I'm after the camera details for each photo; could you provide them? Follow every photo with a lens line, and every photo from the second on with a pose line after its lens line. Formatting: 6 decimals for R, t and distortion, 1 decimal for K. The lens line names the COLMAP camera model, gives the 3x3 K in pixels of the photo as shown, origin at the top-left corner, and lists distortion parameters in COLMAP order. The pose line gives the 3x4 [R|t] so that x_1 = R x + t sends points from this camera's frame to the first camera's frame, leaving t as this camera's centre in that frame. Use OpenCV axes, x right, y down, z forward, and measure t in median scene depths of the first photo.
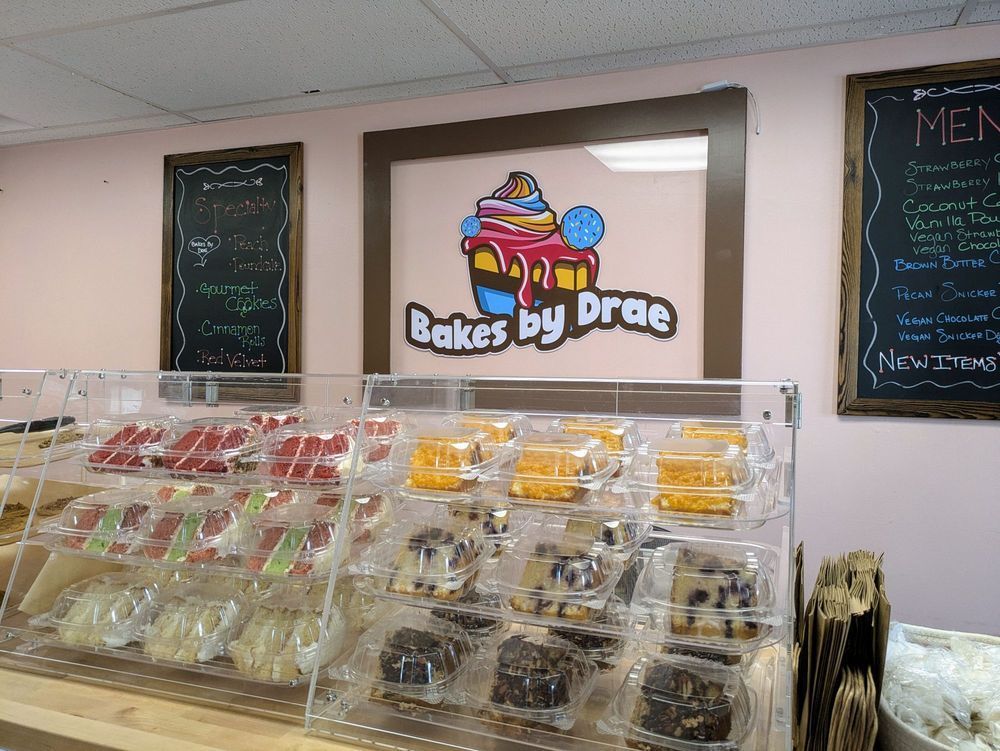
lens RADIAL K [[711.7, 0, 500.4], [0, 711.7, 371.5], [0, 0, 1]] dist [0.042648, -0.036870]
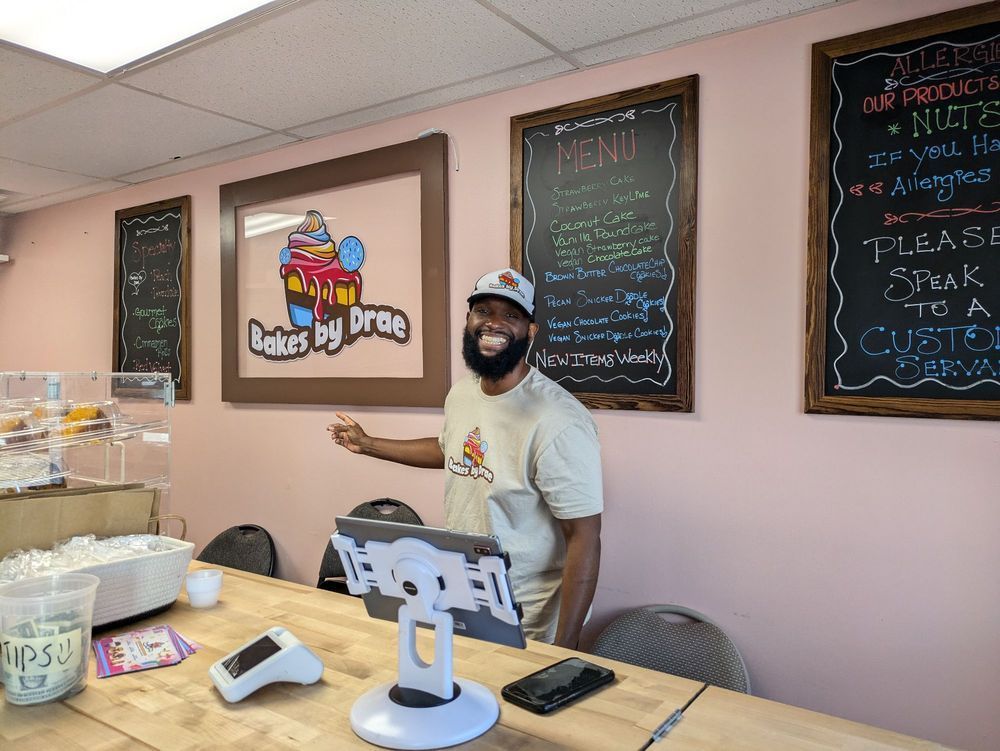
lens RADIAL K [[711.7, 0, 504.1], [0, 711.7, 366.9], [0, 0, 1]] dist [0.042648, -0.036870]
pose [[0.970865, -0.016650, -0.239048, 0.644653], [0.014719, 0.999843, -0.009860, 0.006974], [0.239175, 0.006054, 0.970958, -0.117146]]
